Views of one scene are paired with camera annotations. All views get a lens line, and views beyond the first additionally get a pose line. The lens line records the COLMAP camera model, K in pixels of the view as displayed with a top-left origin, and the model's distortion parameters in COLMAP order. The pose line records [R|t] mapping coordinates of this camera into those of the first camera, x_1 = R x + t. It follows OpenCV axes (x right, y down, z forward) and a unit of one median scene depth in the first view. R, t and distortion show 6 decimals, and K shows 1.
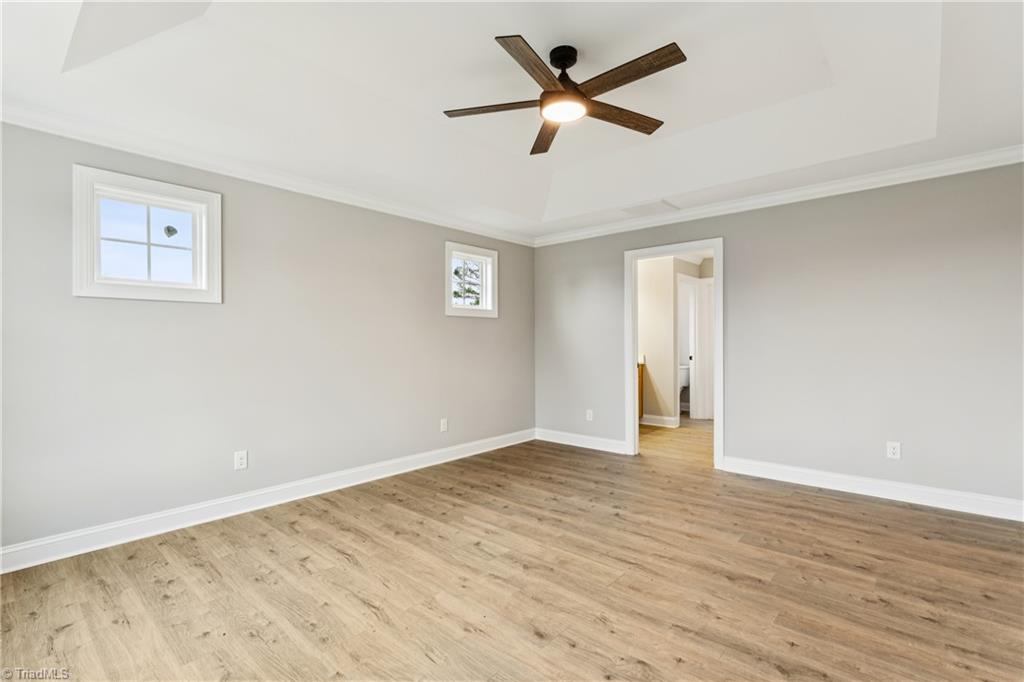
lens RADIAL K [[473.8, 0, 507.7], [0, 473.8, 347.5], [0, 0, 1]] dist [-0.003145, -0.000229]
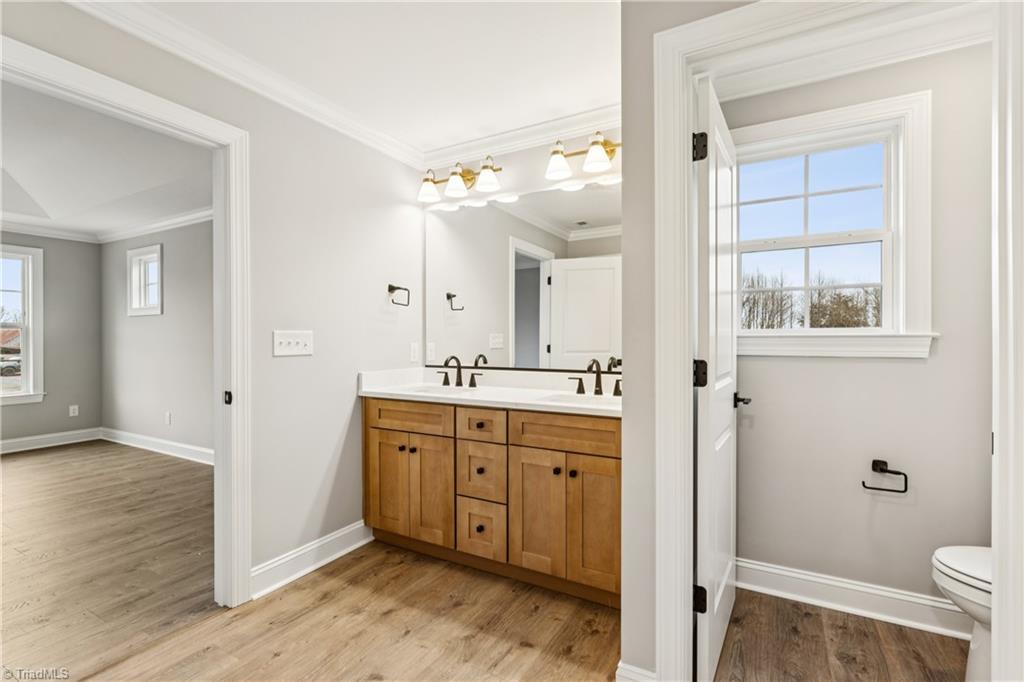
lens RADIAL K [[470.3, 0, 512.0], [0, 470.3, 341.0], [0, 0, 1]] dist [-0.001012, -0.000261]
pose [[0.206490, 0.006902, -0.978424, 1.178678], [-0.012960, 0.999907, 0.004318, -0.027640], [0.978363, 0.011789, 0.206561, 1.863164]]
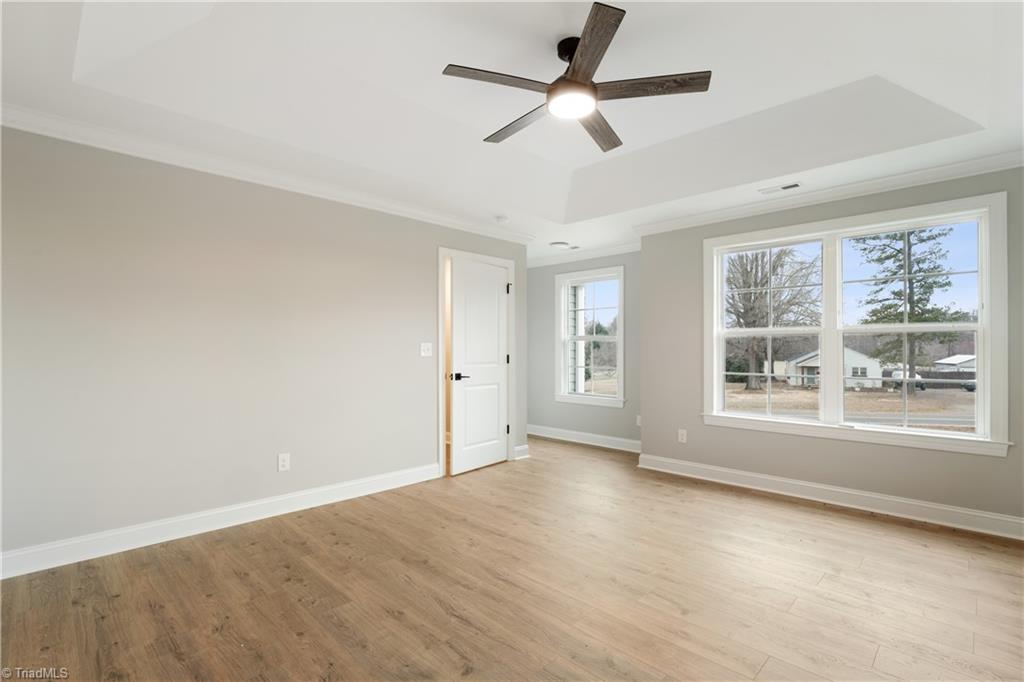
lens RADIAL K [[473.8, 0, 507.7], [0, 473.8, 347.5], [0, 0, 1]] dist [-0.003145, -0.000229]
pose [[-0.998065, 0.003127, 0.062097, 0.156679], [0.003778, 0.999939, 0.010367, -0.022321], [-0.062060, 0.010581, -0.998016, 1.601025]]
